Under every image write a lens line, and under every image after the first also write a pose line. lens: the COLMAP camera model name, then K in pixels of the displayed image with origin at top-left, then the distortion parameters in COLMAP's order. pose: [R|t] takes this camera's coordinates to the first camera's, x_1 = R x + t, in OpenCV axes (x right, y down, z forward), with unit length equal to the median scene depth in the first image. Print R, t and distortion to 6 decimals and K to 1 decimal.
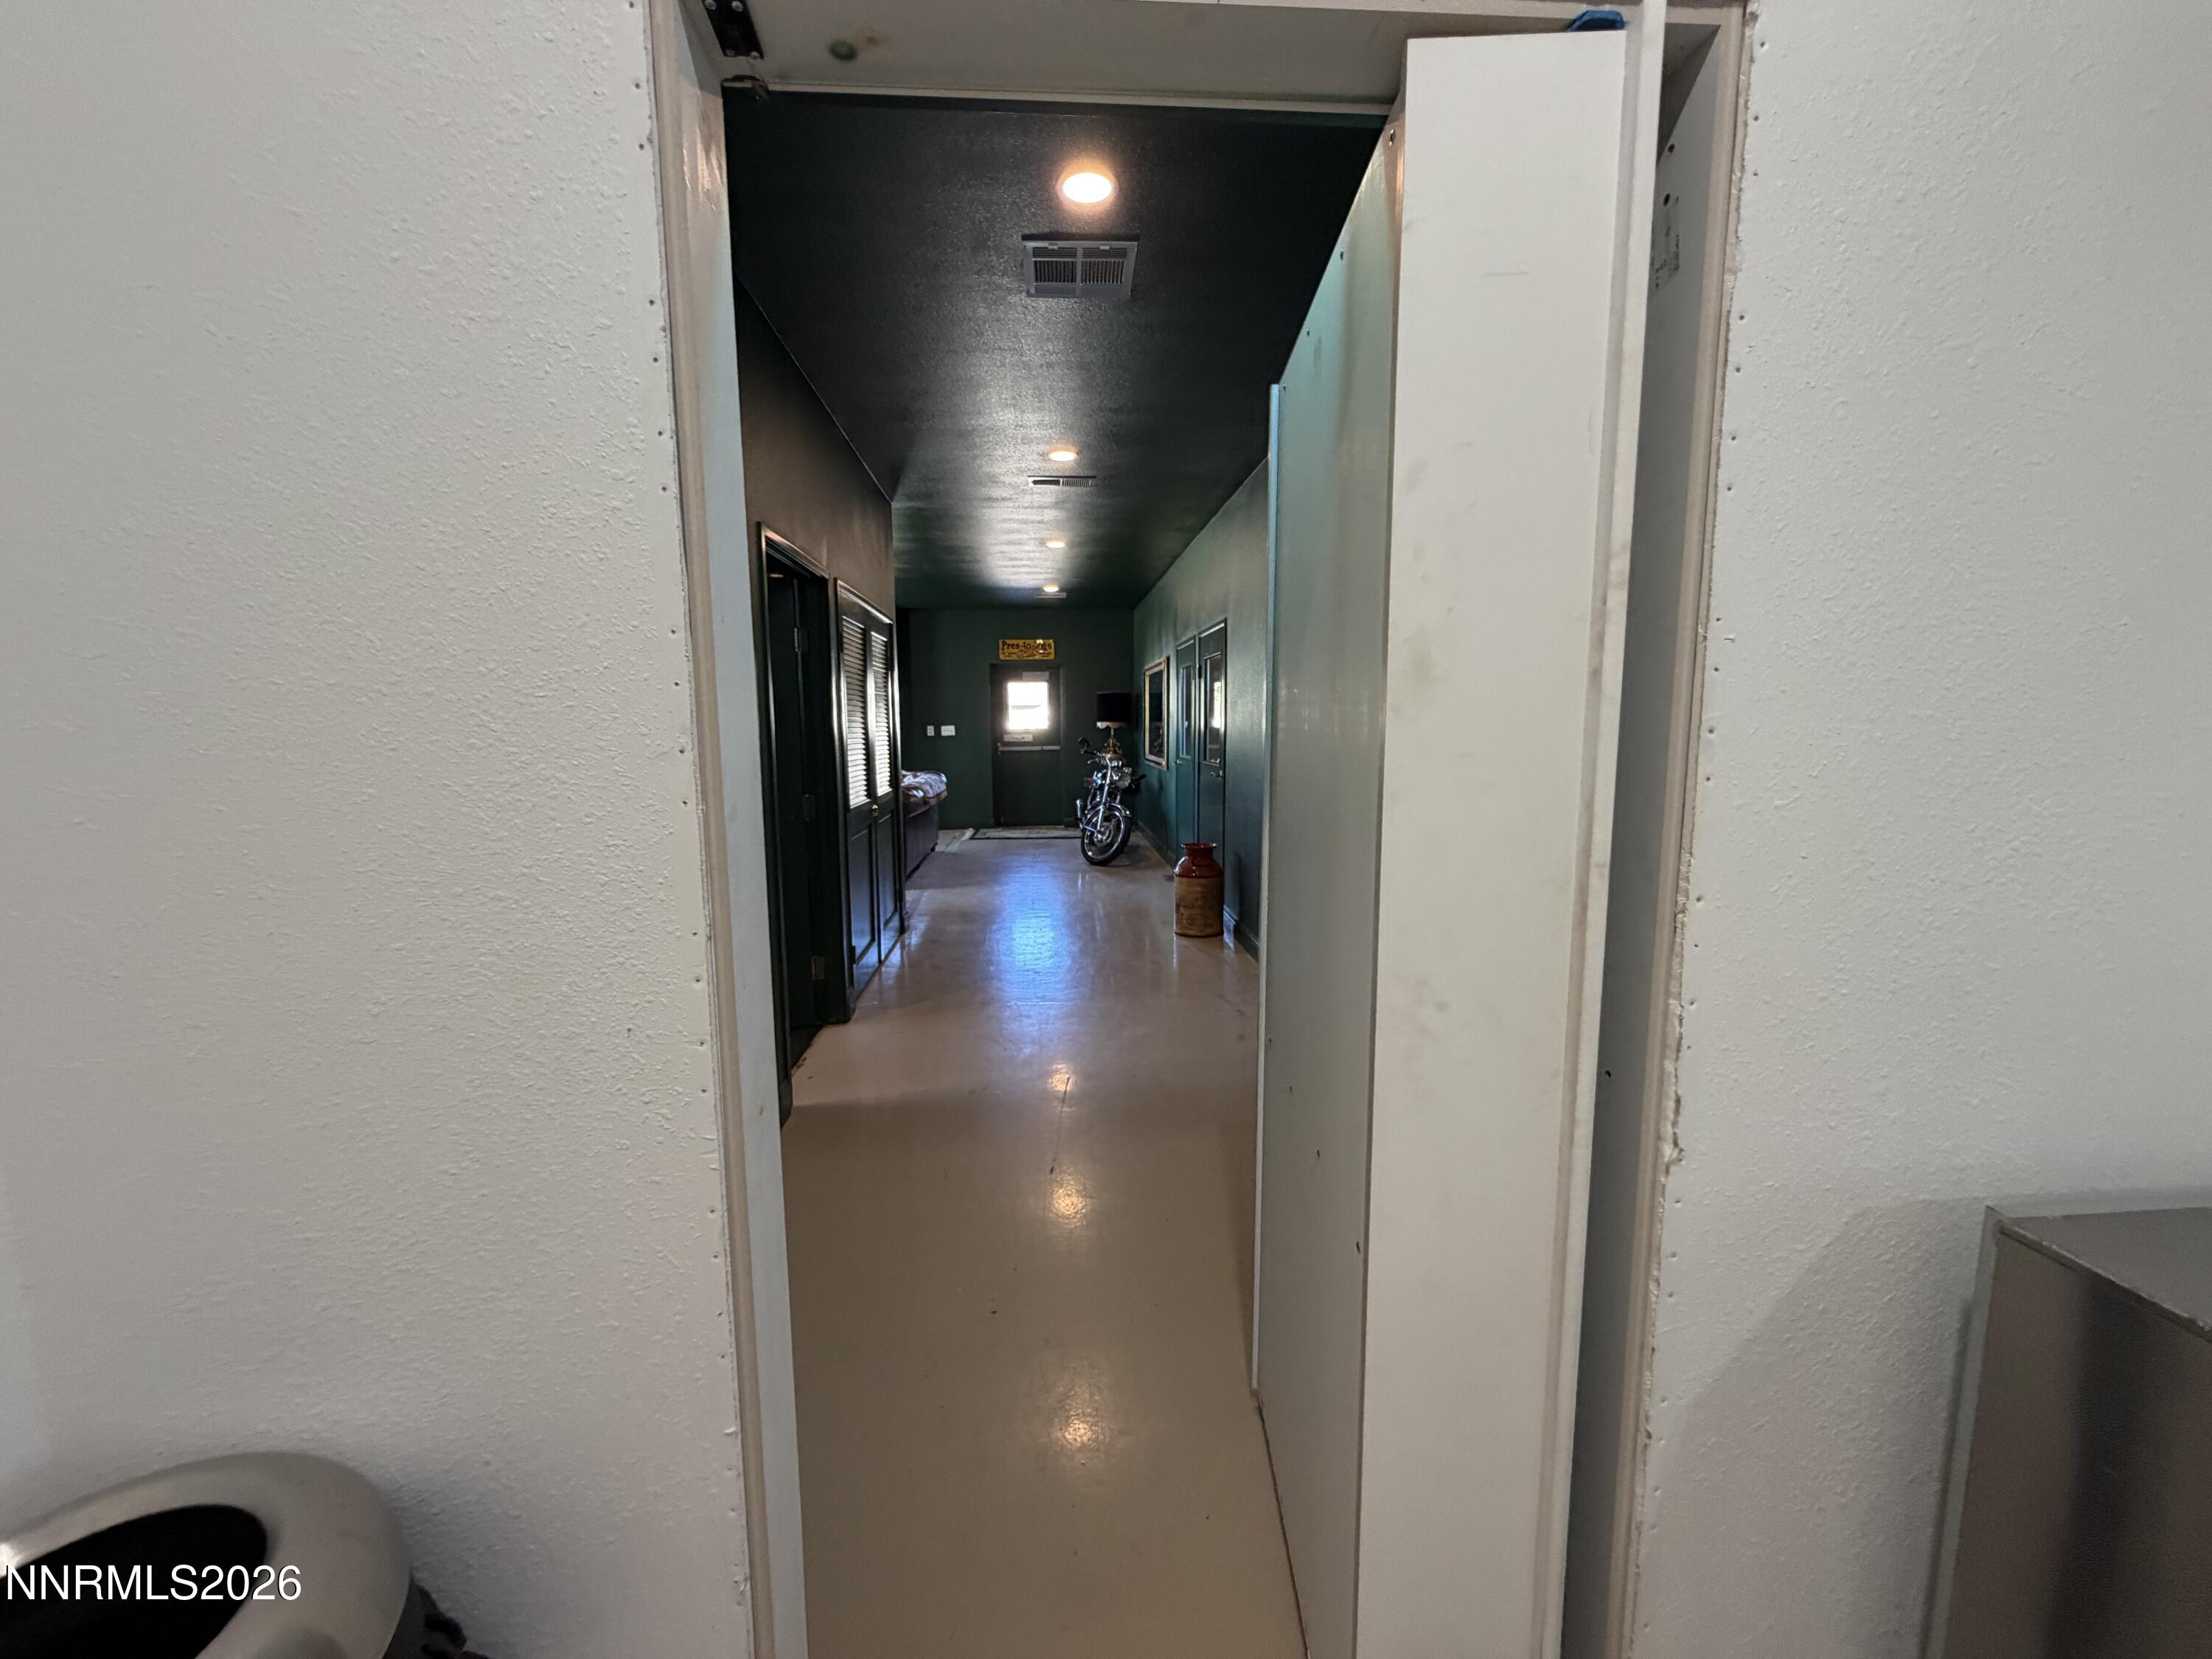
lens RADIAL K [[878.1, 0, 1108.0], [0, 878.1, 837.0], [0, 0, 1]] dist [-0.000908, 0.000018]
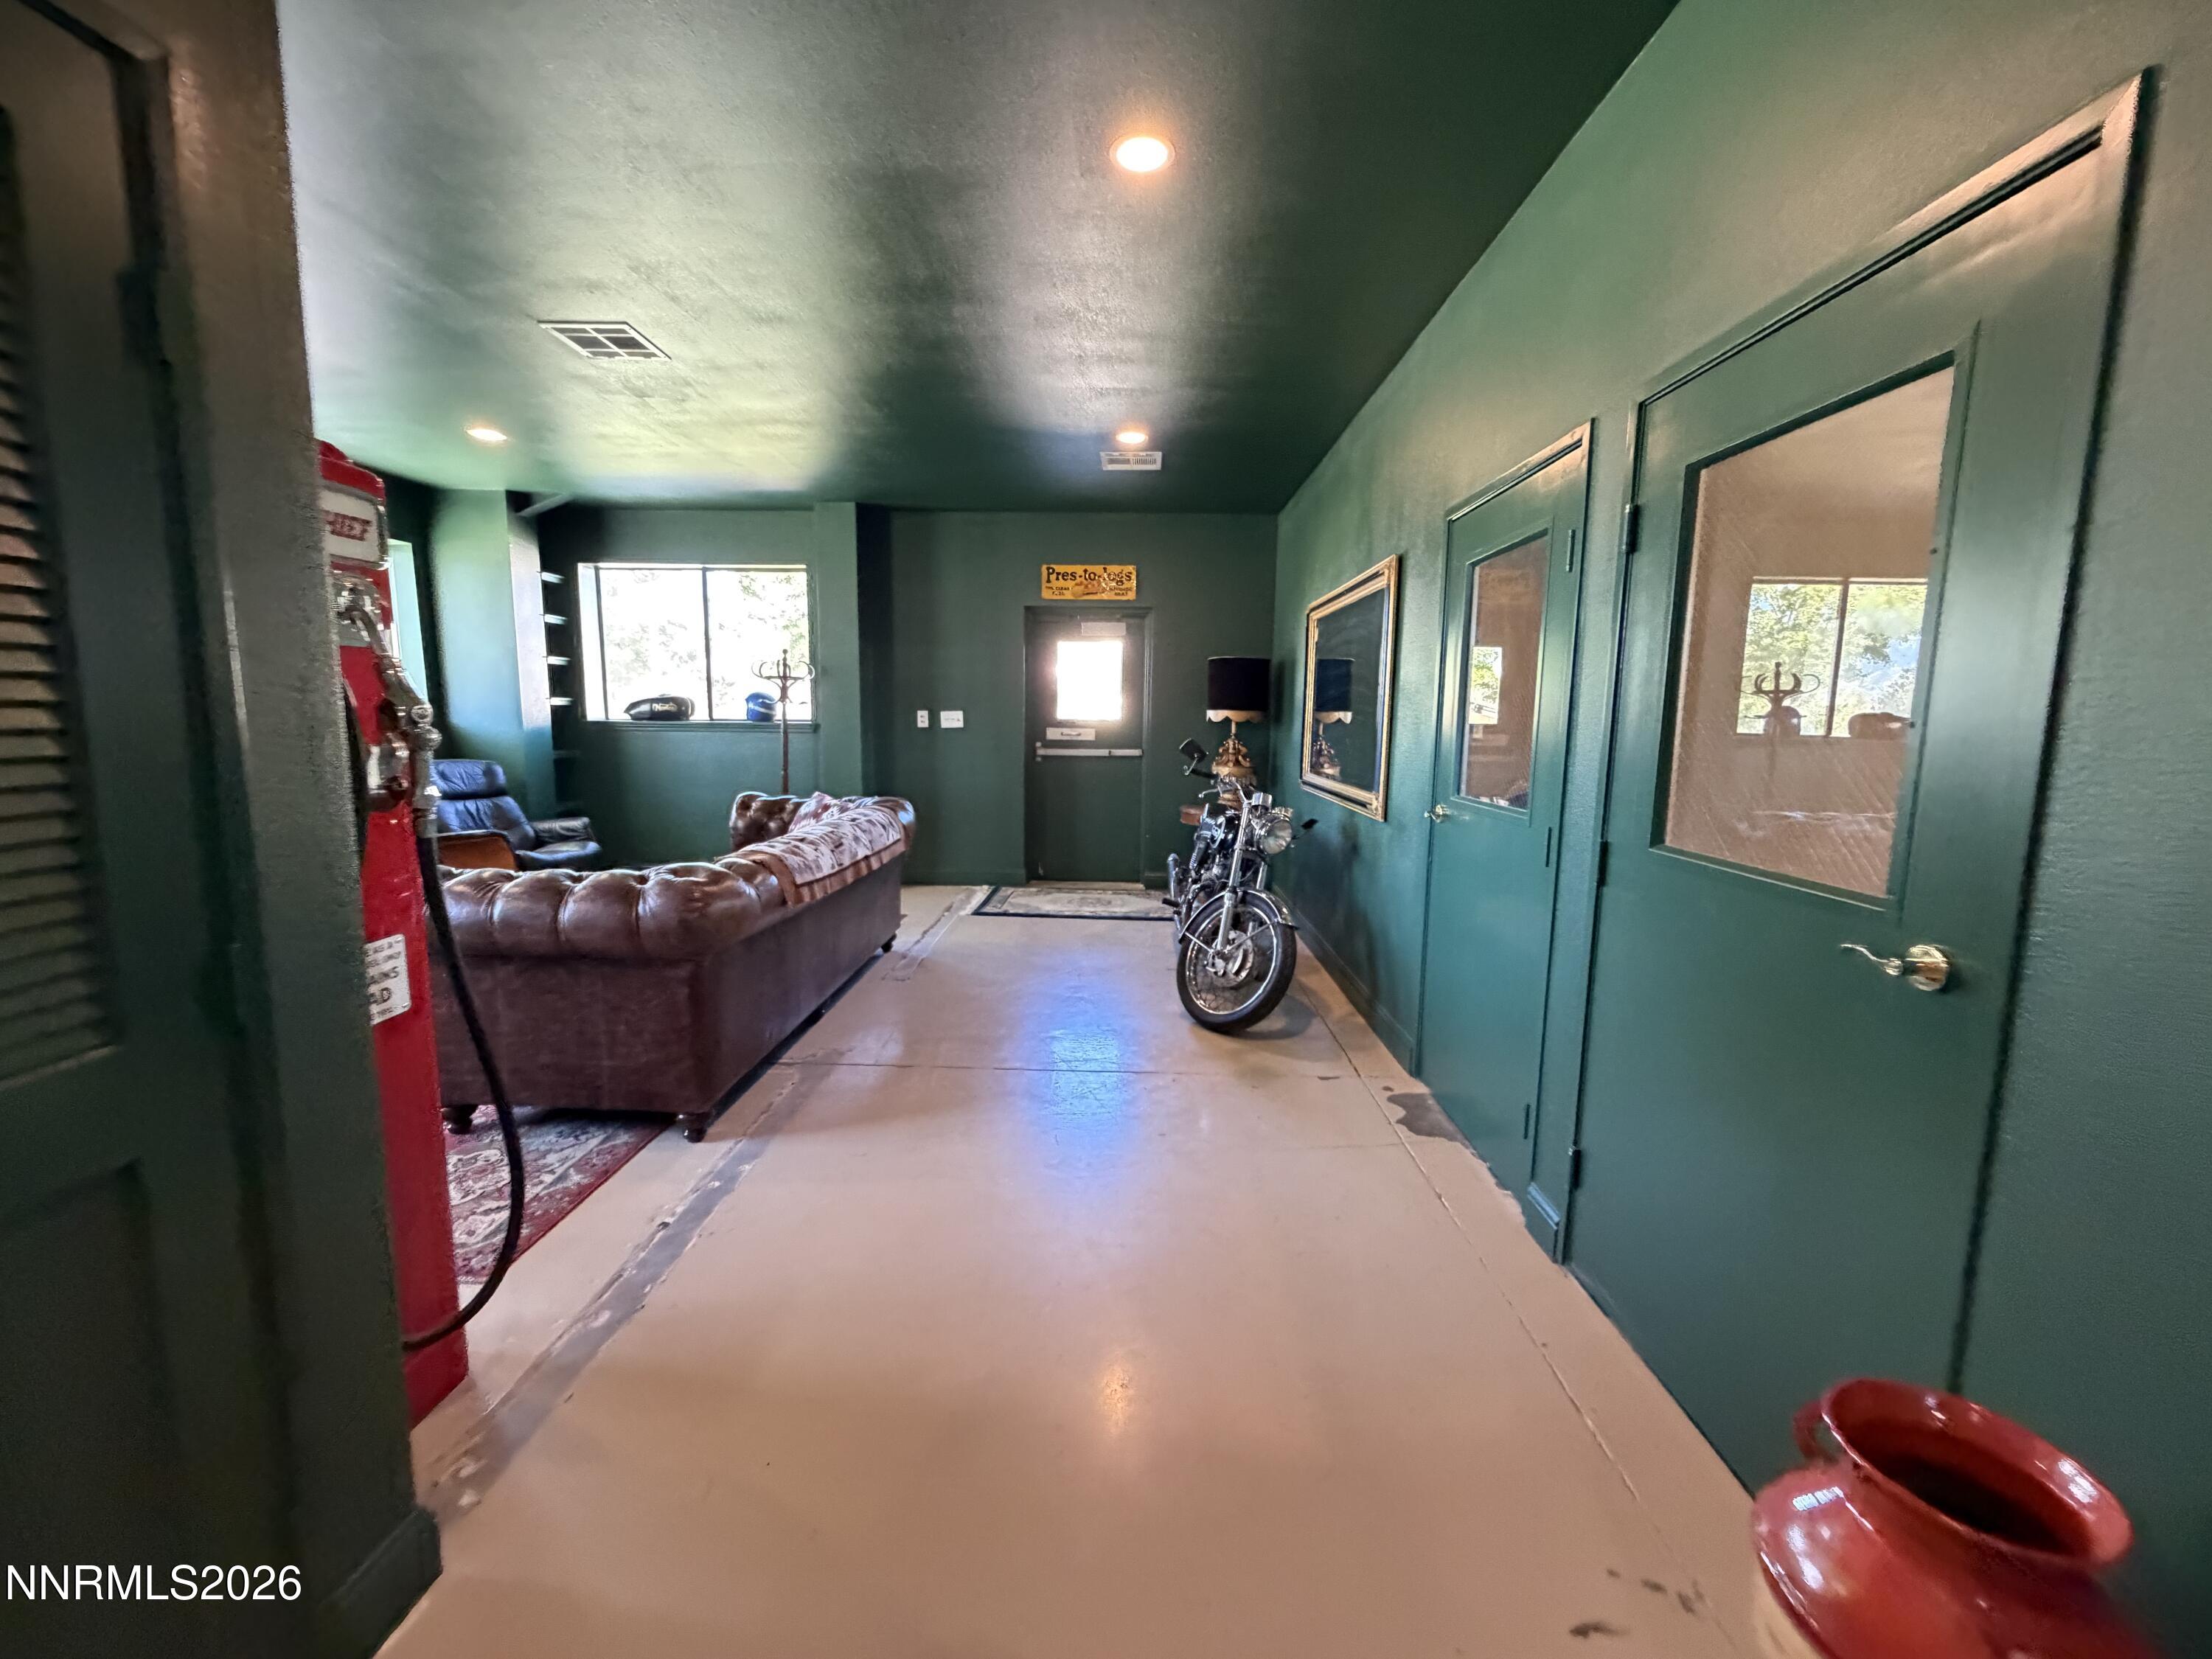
lens RADIAL K [[878.1, 0, 1093.8], [0, 878.1, 827.8], [0, 0, 1]] dist [-0.000908, 0.000018]
pose [[0.993890, 0.035161, -0.104629, -0.023773], [-0.035254, 0.999378, 0.000959, -0.054707], [0.104598, 0.002736, 0.994511, 0.443242]]
